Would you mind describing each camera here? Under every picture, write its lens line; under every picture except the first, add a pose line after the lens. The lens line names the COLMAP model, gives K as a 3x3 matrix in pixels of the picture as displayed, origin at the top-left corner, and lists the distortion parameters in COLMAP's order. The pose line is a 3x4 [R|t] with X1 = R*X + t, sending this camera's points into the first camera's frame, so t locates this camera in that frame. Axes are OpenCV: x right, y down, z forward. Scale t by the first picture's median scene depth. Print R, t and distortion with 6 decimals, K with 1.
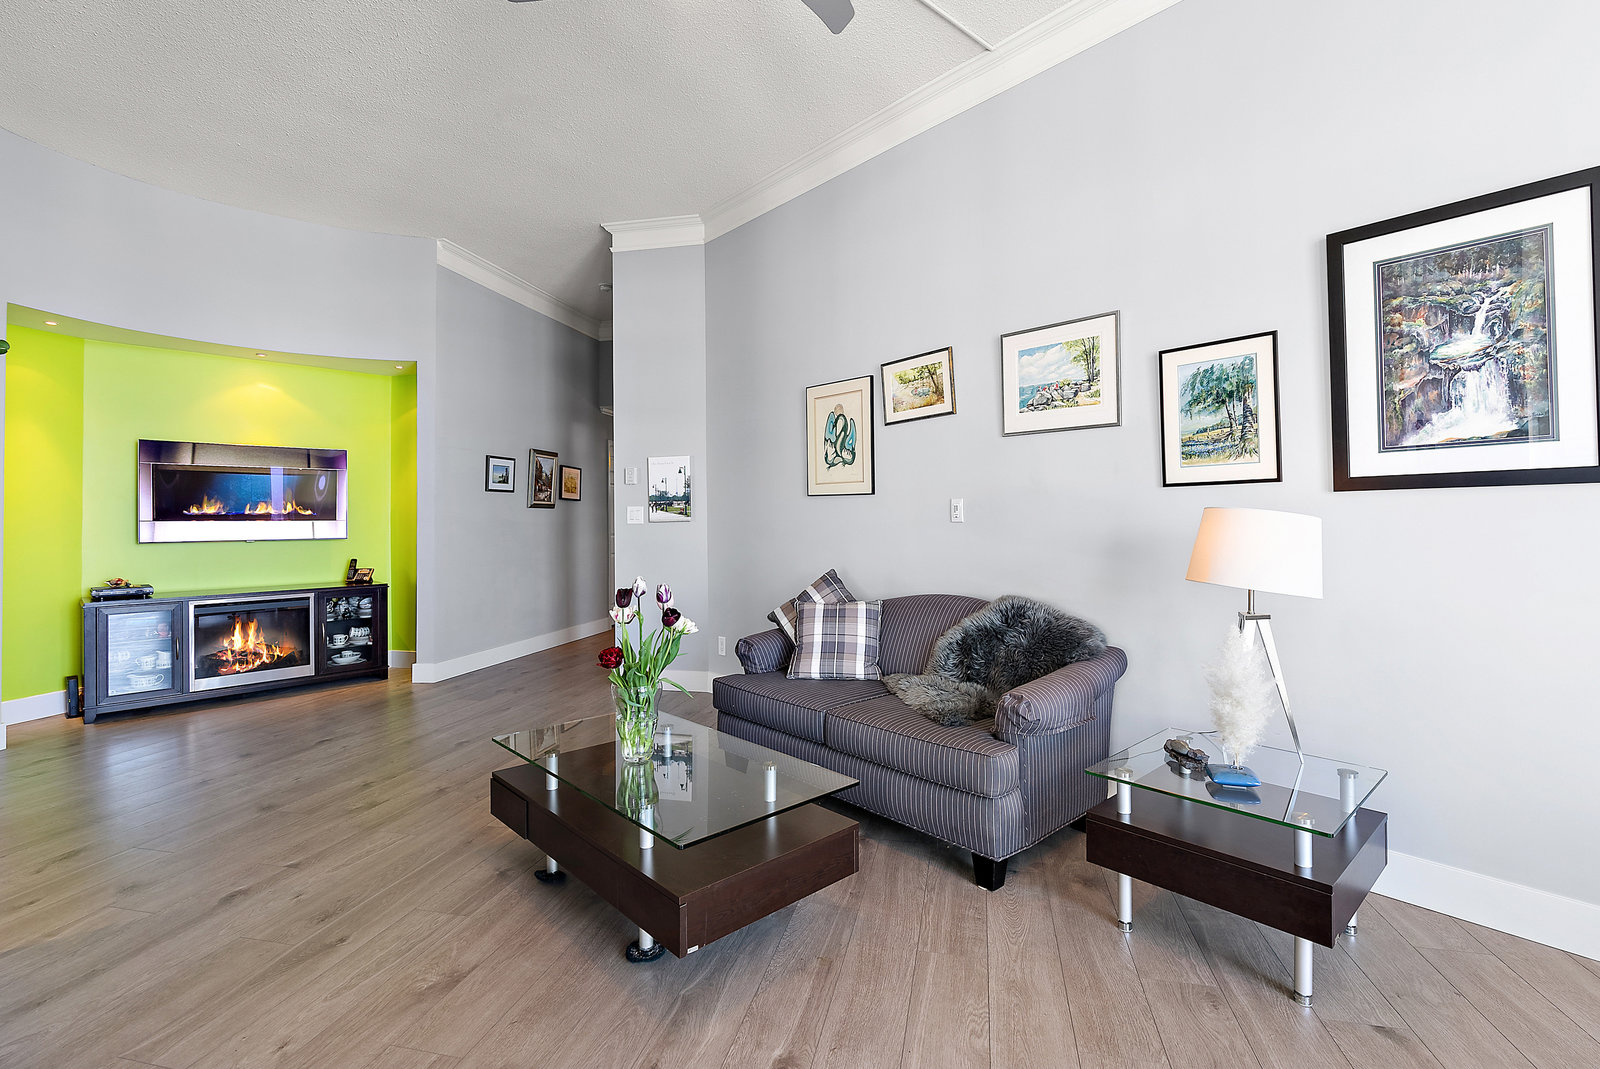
lens RADIAL K [[703.8, 0, 809.1], [0, 703.8, 536.3], [0, 0, 1]] dist [-0.014105, 0.002965]
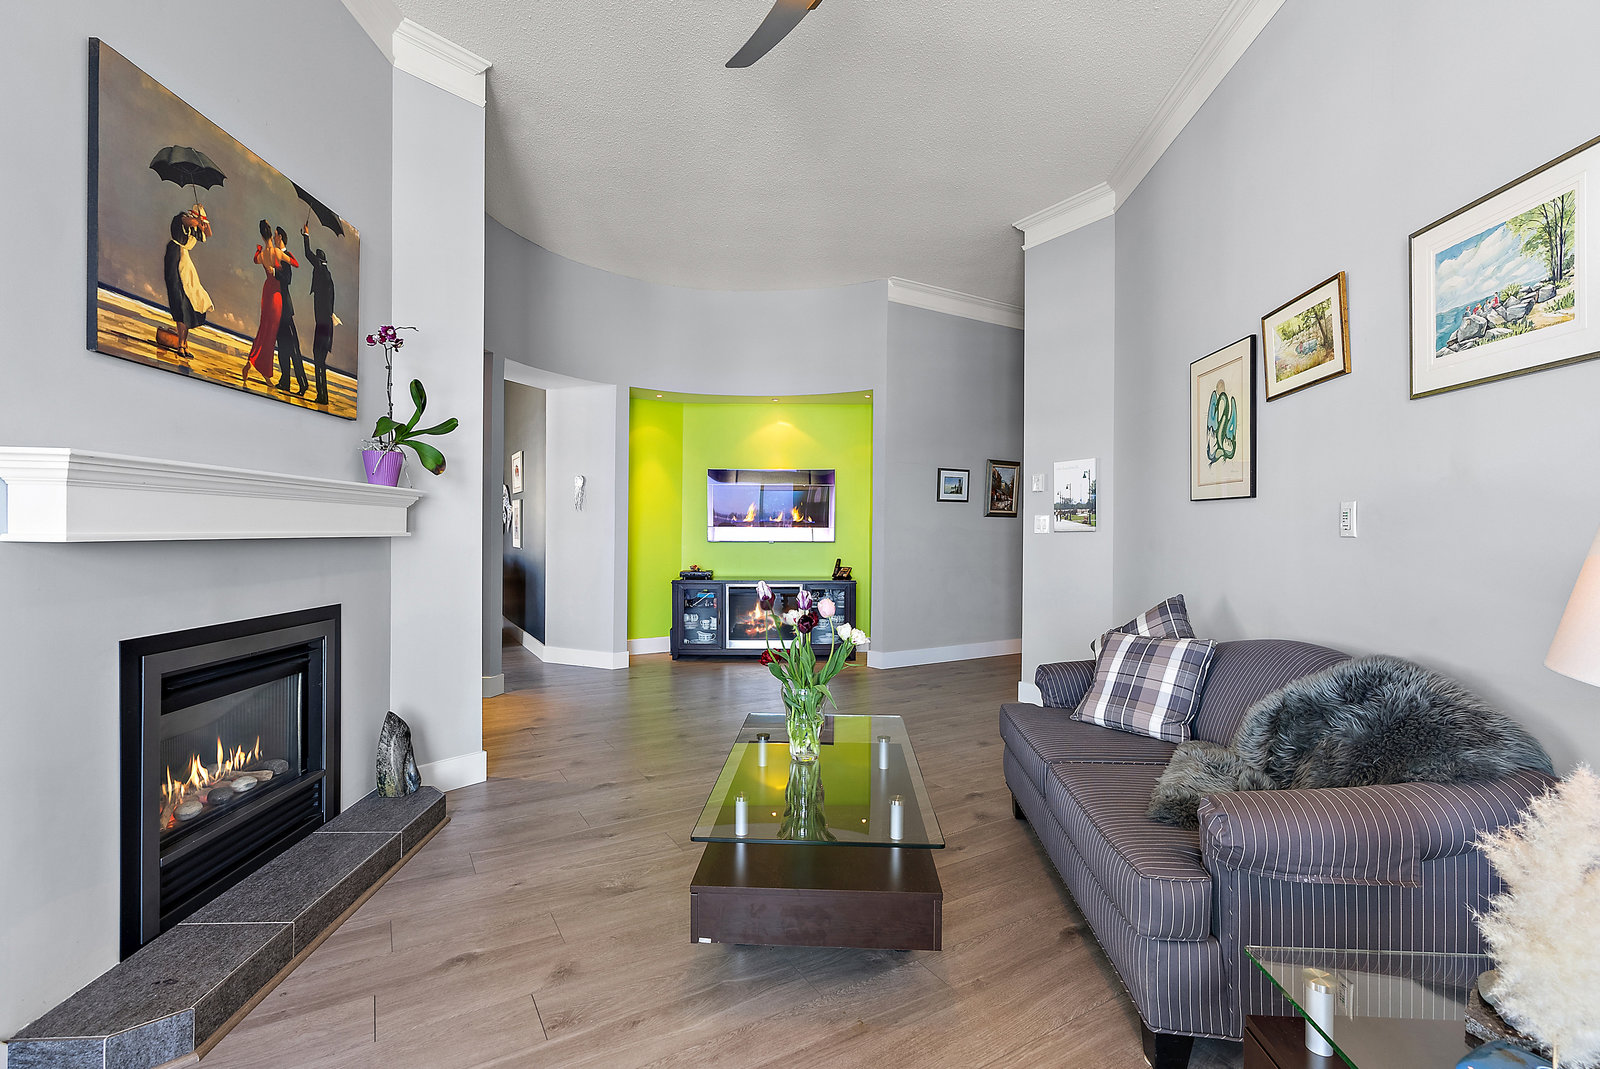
lens RADIAL K [[703.8, 0, 837.9], [0, 703.8, 560.8], [0, 0, 1]] dist [-0.014105, 0.002965]
pose [[0.712165, 0.042429, -0.700729, 0.307904], [-0.027441, 0.999091, 0.032606, -0.005670], [0.701476, -0.003992, 0.712682, 0.181045]]
